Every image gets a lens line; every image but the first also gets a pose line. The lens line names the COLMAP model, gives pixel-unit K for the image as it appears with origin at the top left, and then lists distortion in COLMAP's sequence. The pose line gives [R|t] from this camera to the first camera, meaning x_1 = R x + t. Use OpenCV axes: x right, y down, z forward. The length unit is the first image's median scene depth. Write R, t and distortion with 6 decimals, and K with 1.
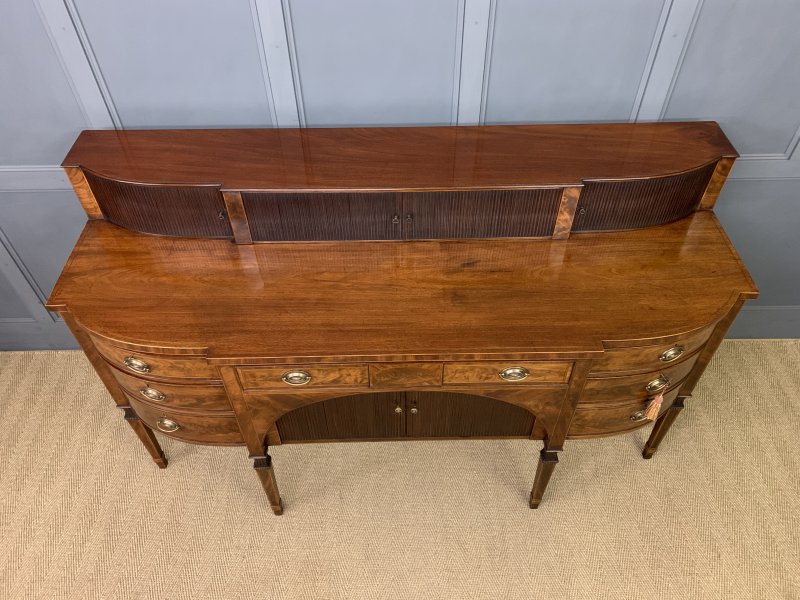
lens RADIAL K [[615.5, 0, 400.0], [0, 615.5, 300.0], [0, 0, 1]] dist [0.024077, -0.009895]
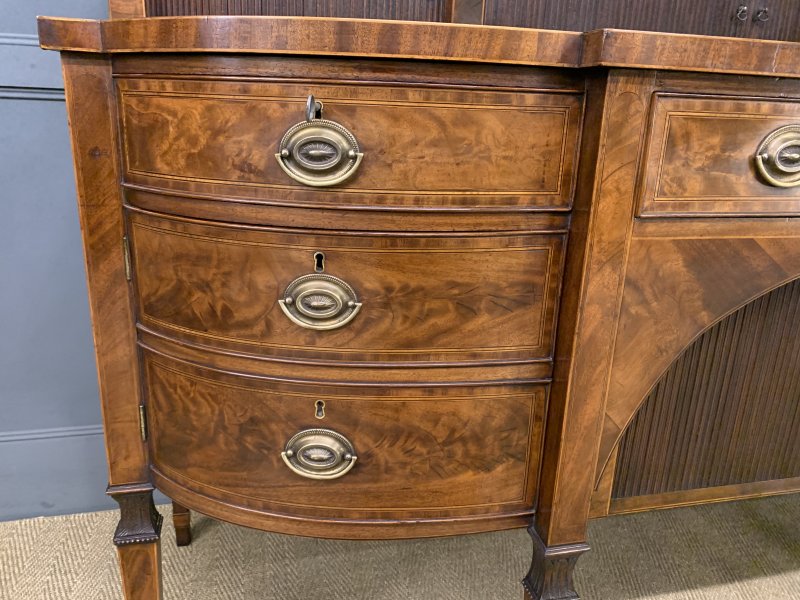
lens RADIAL K [[615.5, 0, 400.0], [0, 615.5, 300.0], [0, 0, 1]] dist [0.024077, -0.009895]
pose [[0.974726, -0.021766, 0.222341, -0.436327], [0.128204, 0.869550, -0.476913, 0.316434], [-0.182956, 0.493364, 0.850364, 0.721691]]
